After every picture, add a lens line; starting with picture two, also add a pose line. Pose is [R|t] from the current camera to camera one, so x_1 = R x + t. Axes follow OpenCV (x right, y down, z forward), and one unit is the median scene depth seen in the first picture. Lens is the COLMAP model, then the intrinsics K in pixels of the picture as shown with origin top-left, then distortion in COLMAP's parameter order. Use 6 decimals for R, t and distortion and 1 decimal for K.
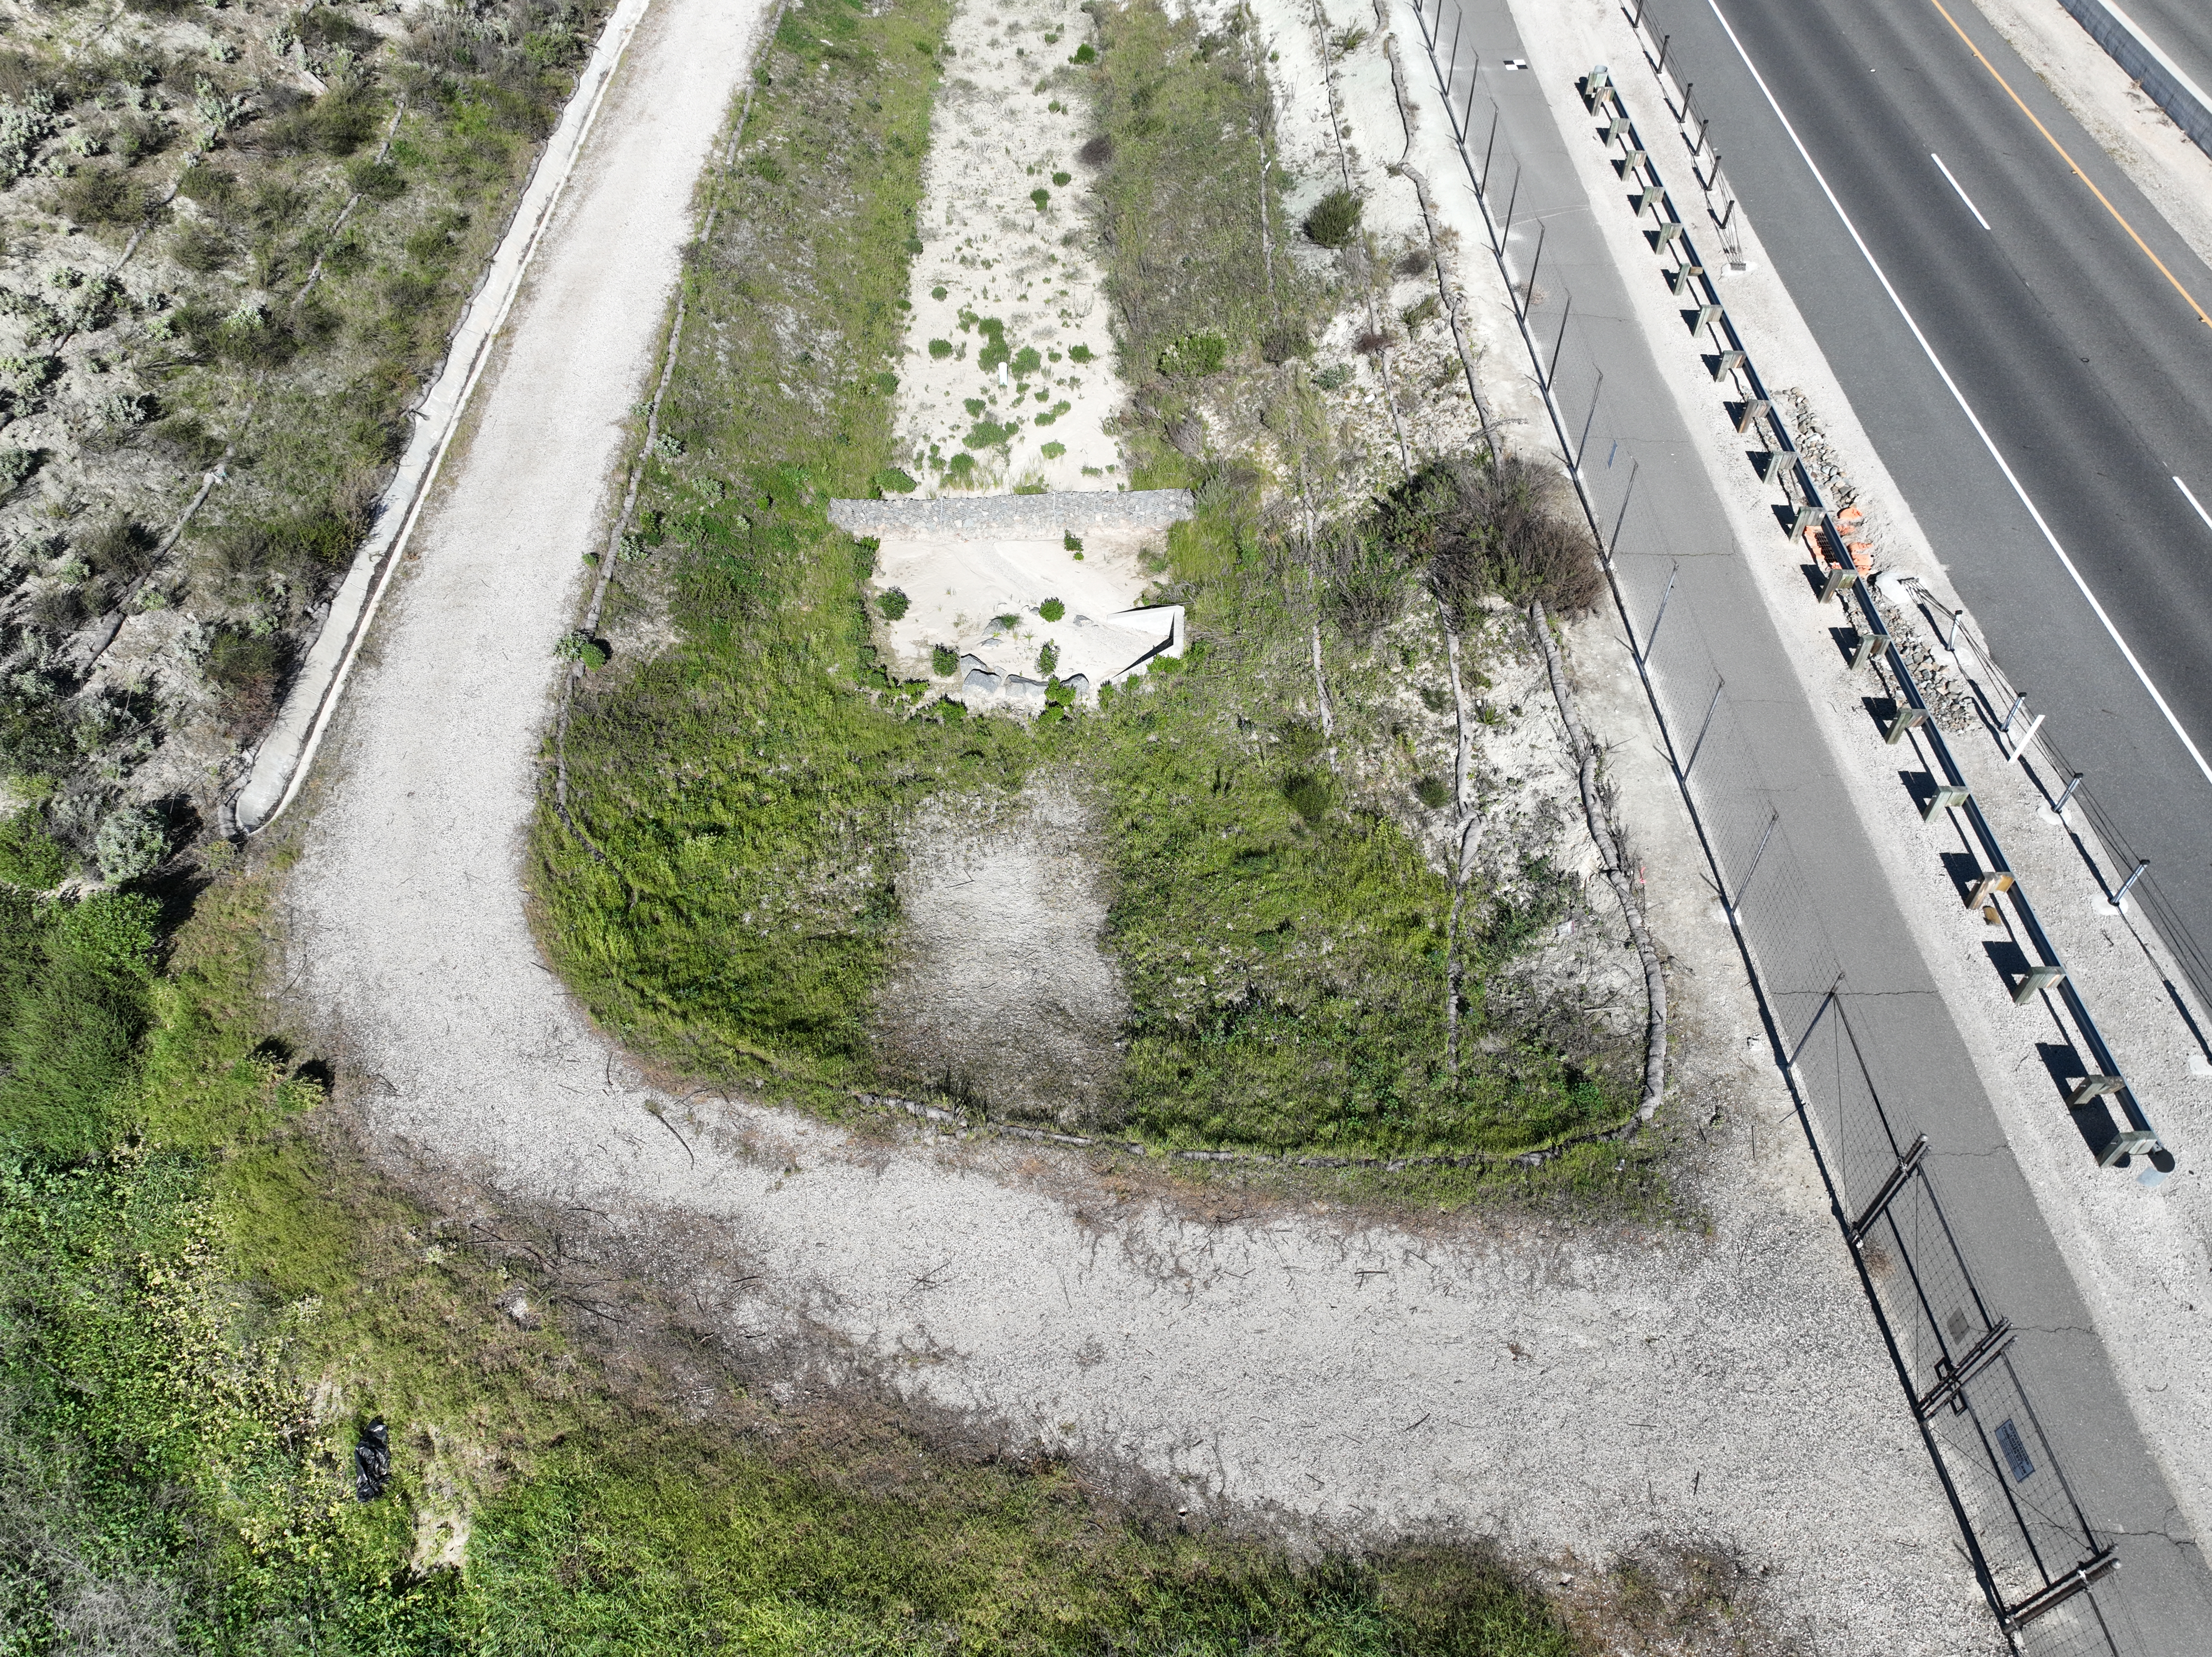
lens RADIAL K [[1539.9, 0, 1106.0], [0, 1539.9, 828.5], [0, 0, 1]] dist [0.000973, 0.007480]
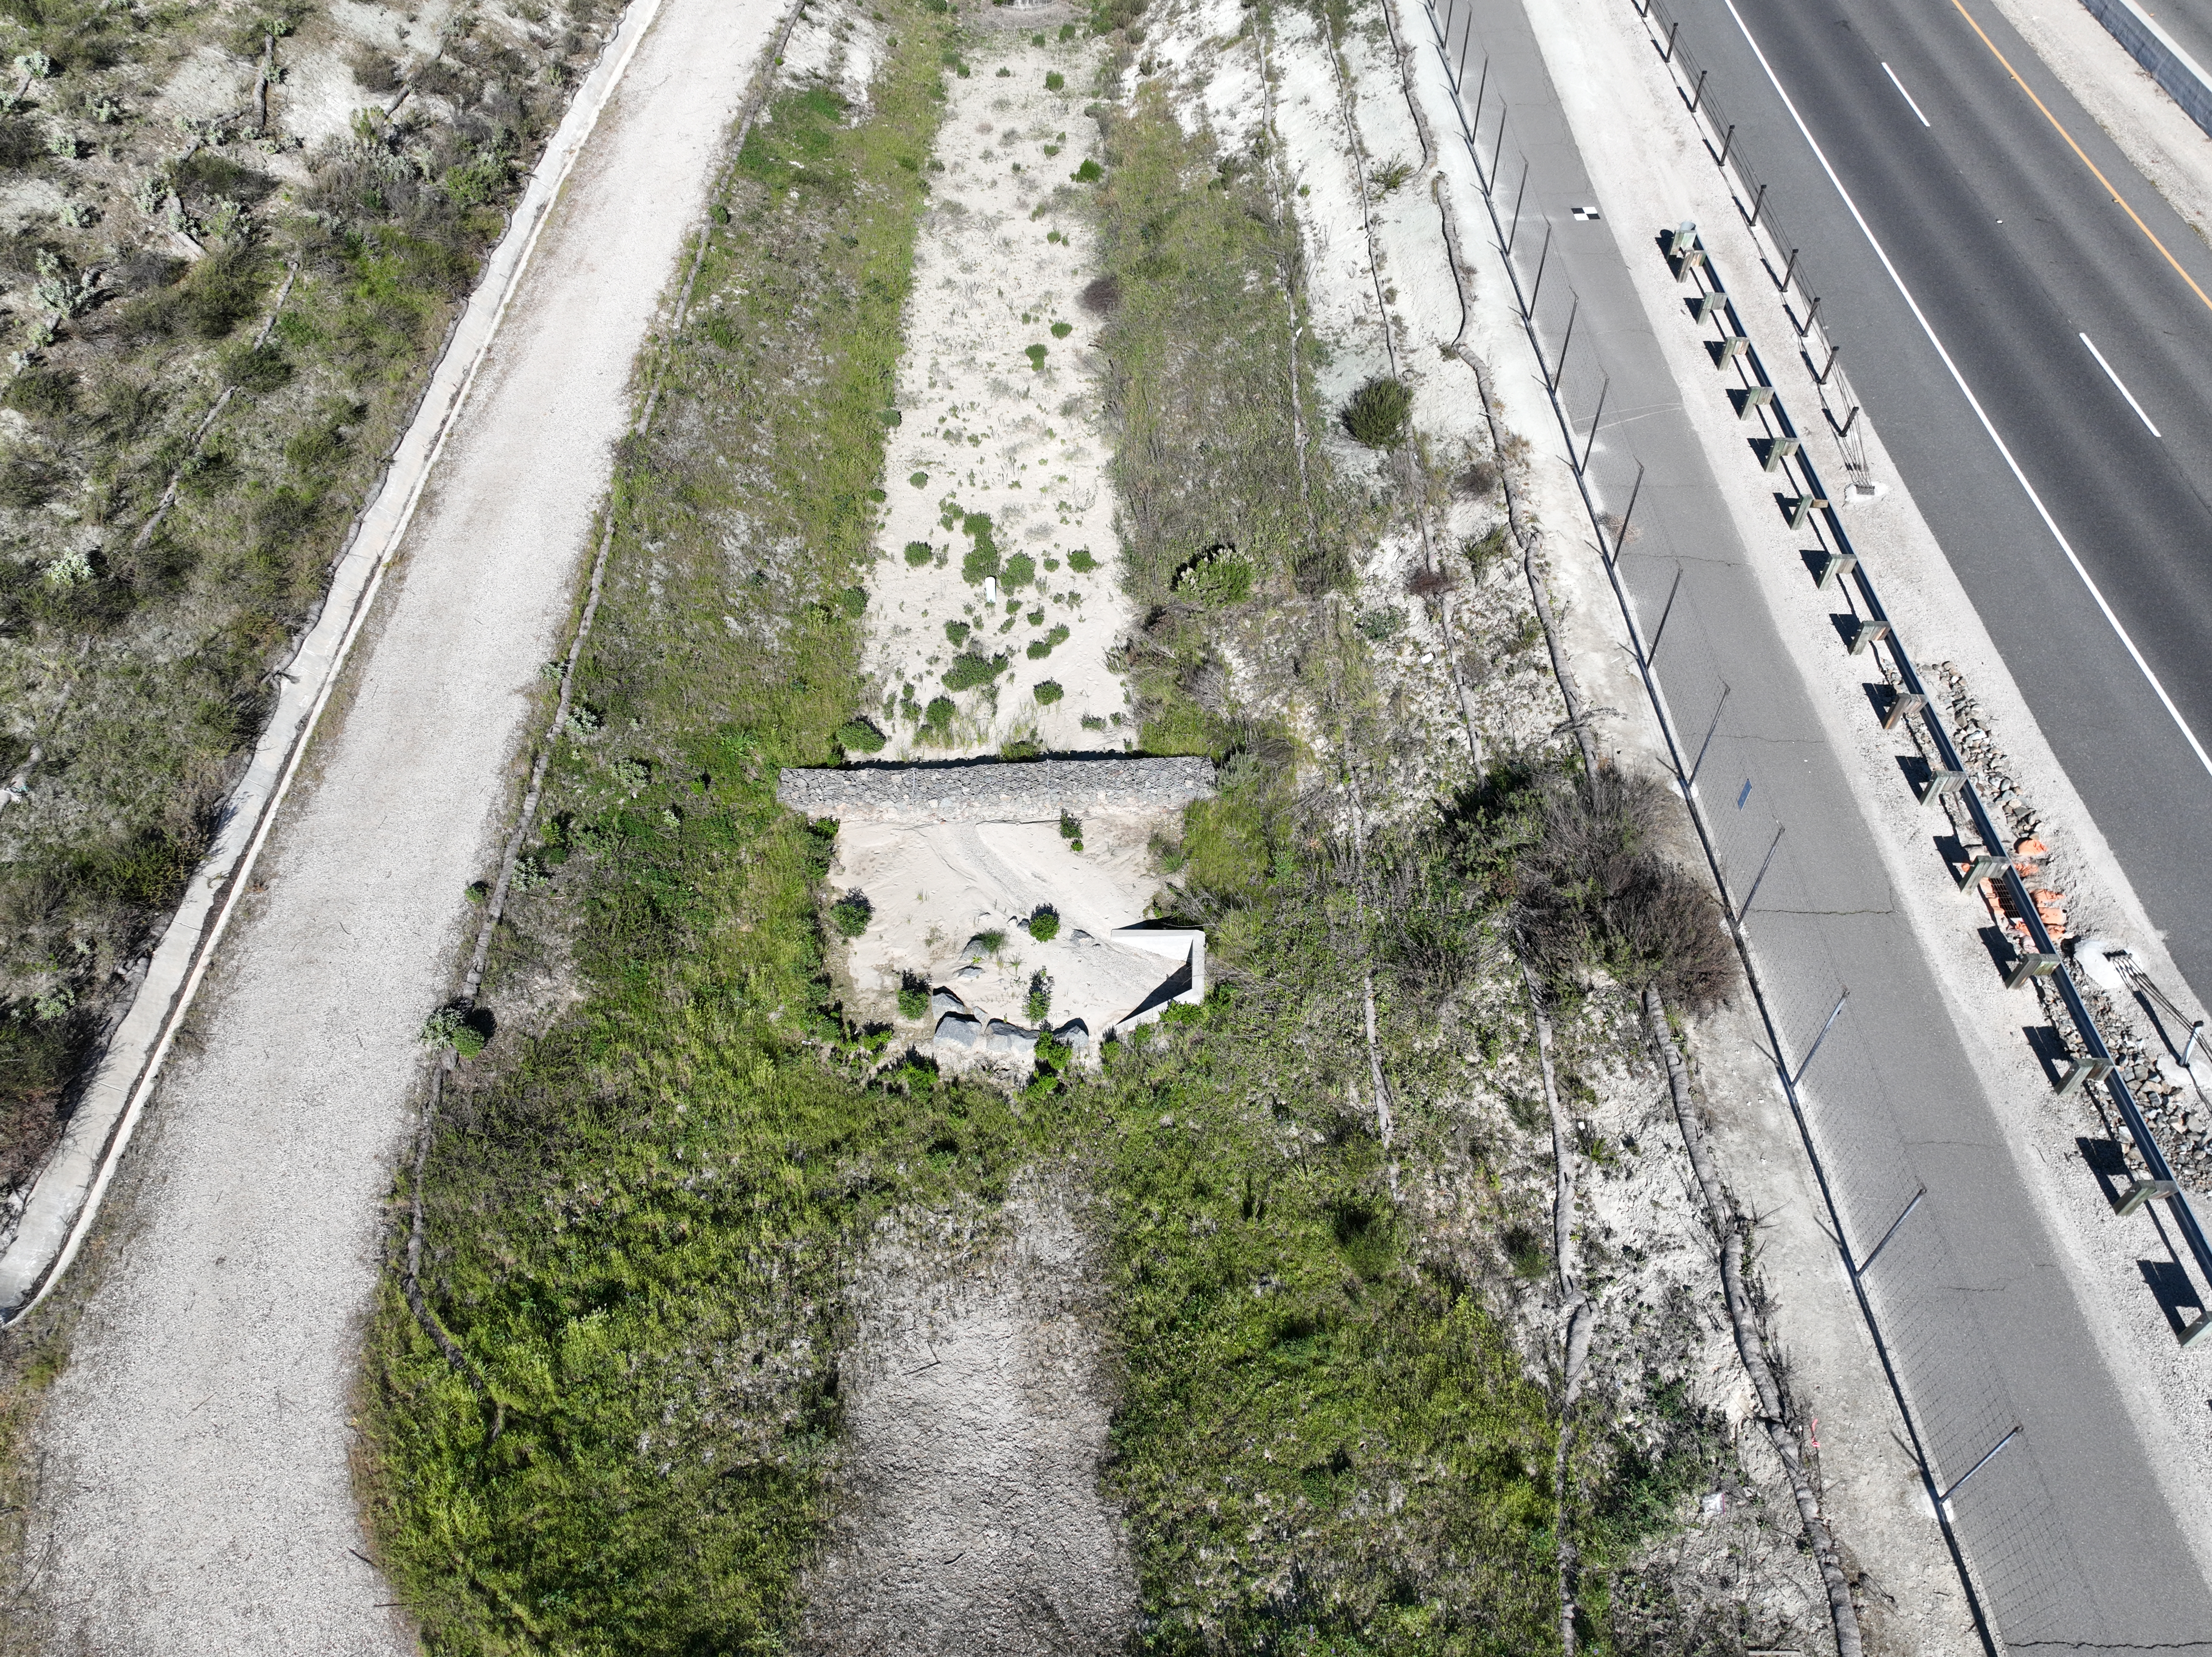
lens RADIAL K [[1539.9, 0, 1106.0], [0, 1539.9, 828.5], [0, 0, 1]] dist [0.000973, 0.007480]
pose [[0.999990, 0.002745, -0.003404, 0.000572], [-0.002746, 0.999996, -0.000435, -0.171354], [0.003403, 0.000444, 0.999994, 0.153919]]
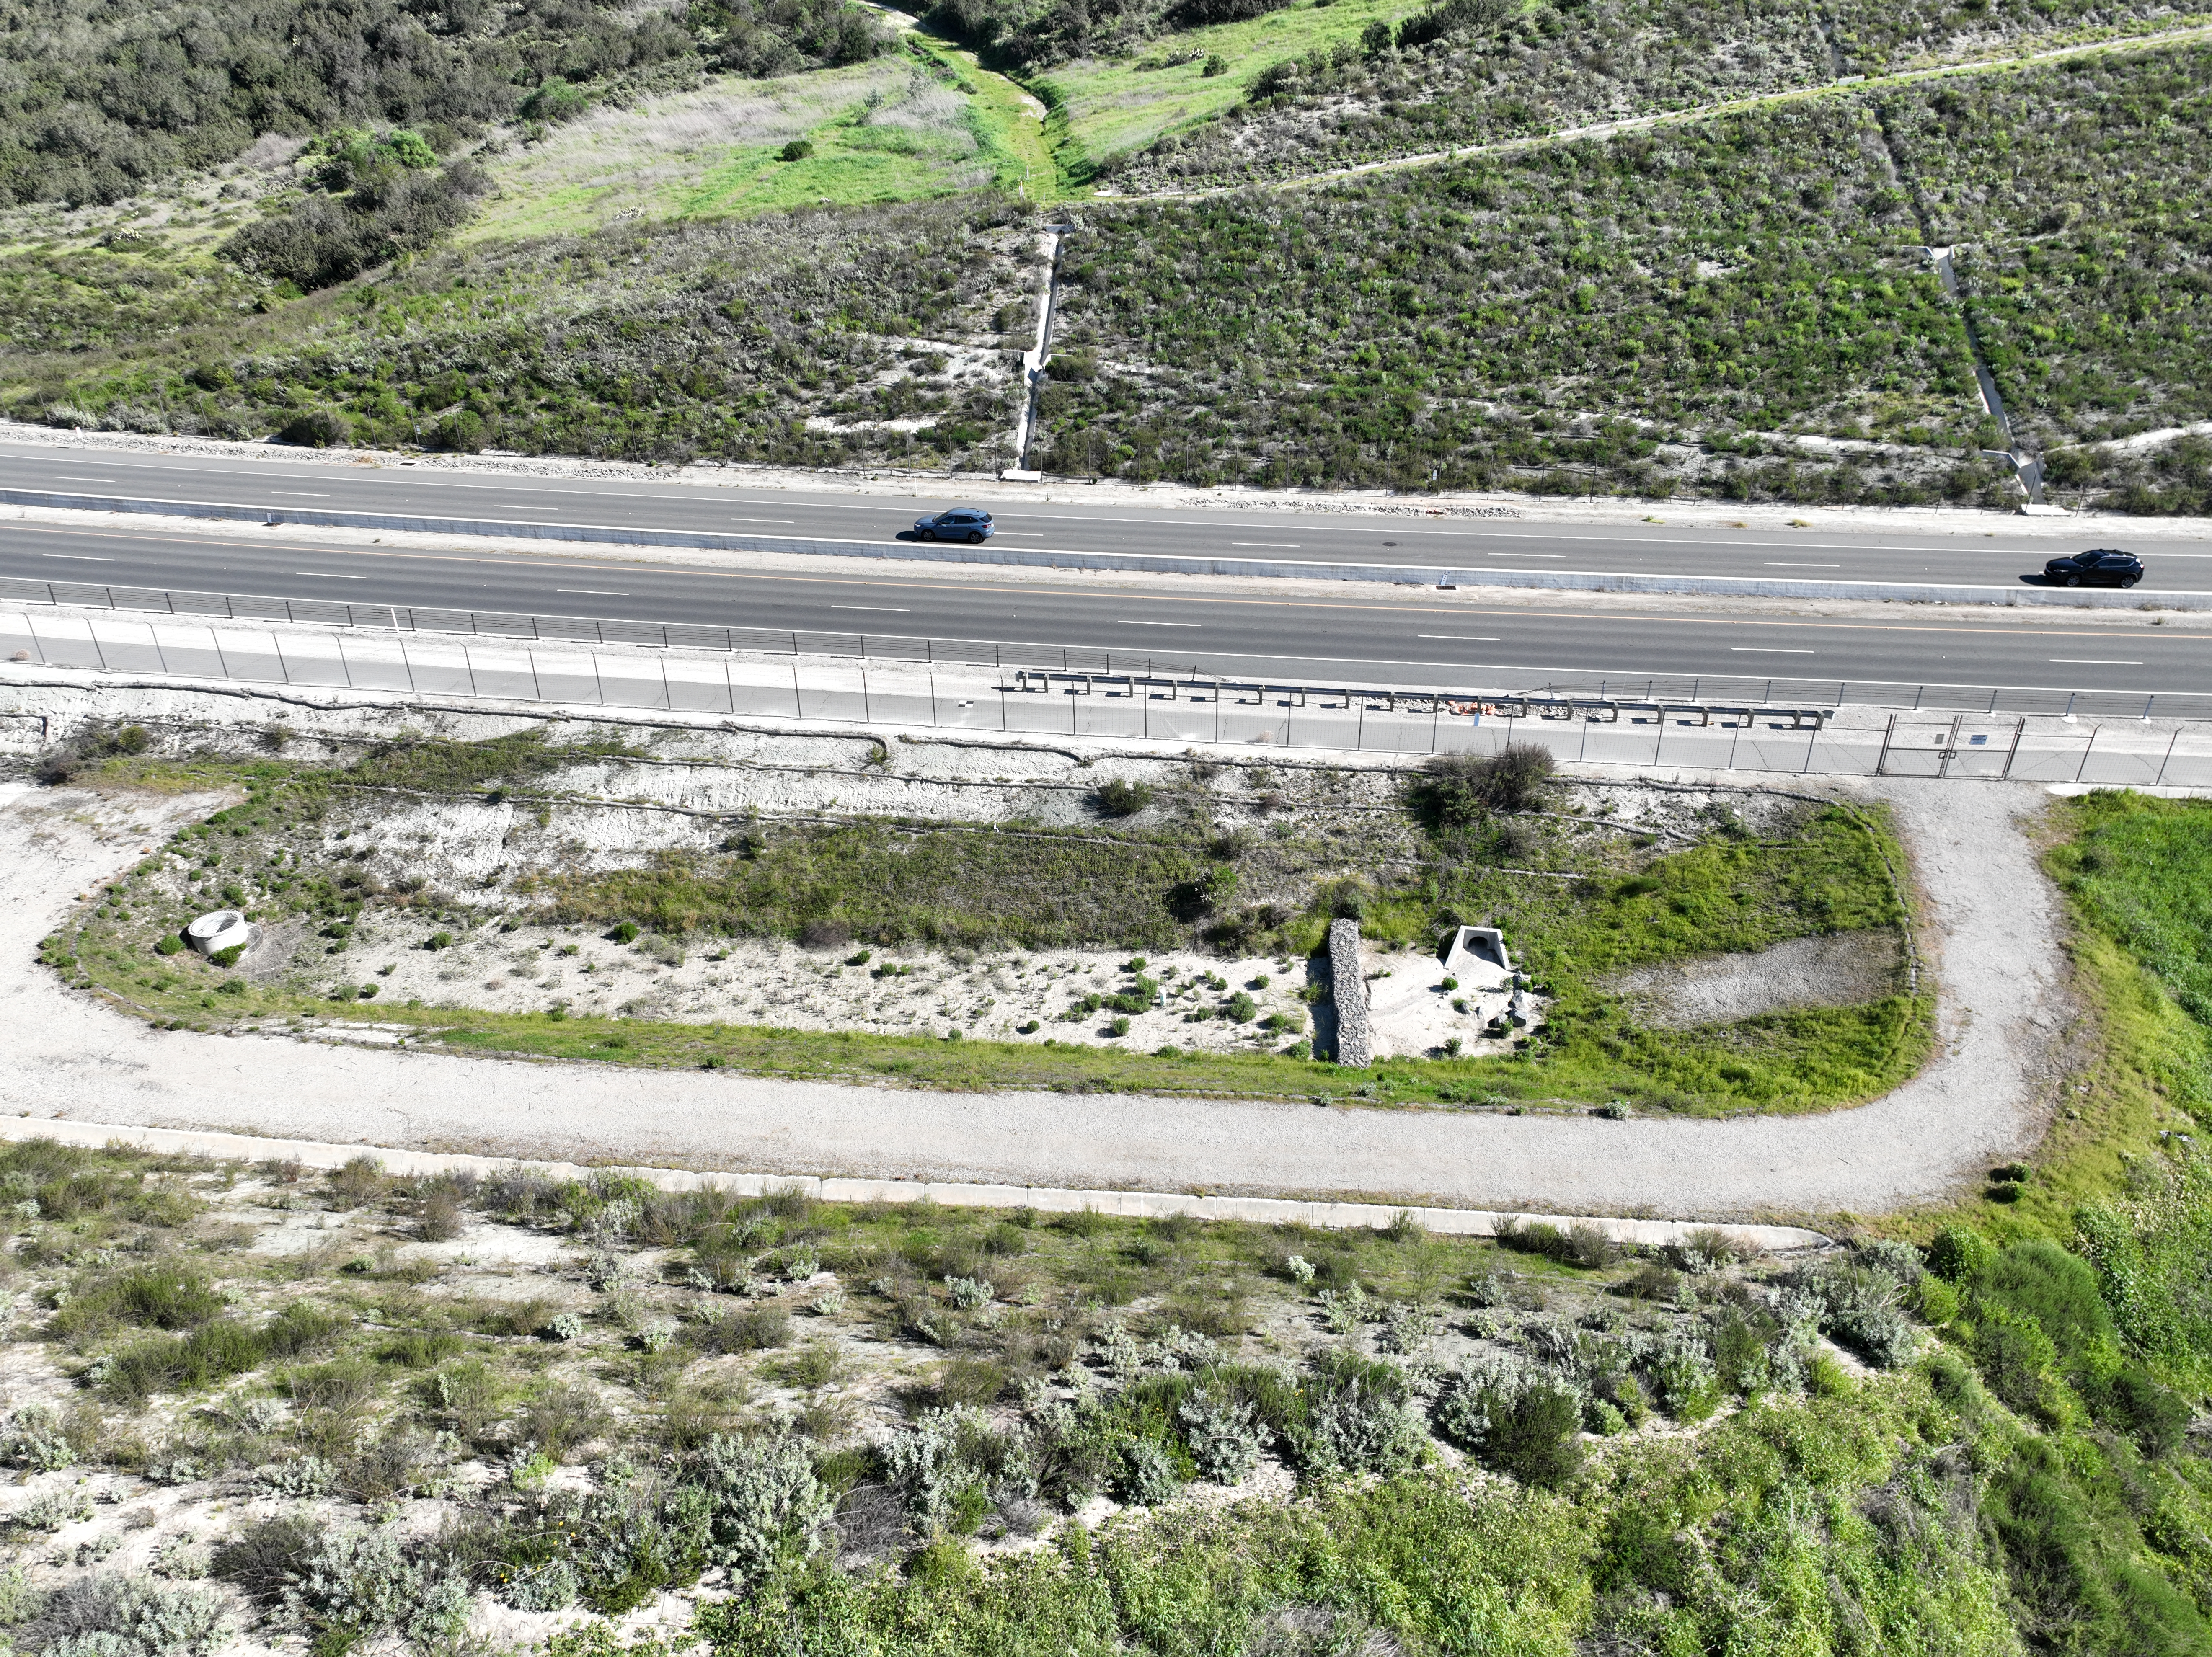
lens RADIAL K [[1548.4, 0, 1107.7], [0, 1548.4, 823.0], [0, 0, 1]] dist [-0.006426, 0.022110]
pose [[0.124630, -0.493332, 0.860866, -1.194369], [0.751988, 0.612984, 0.242413, -0.781726], [-0.647287, 0.617150, 0.447376, 0.370313]]
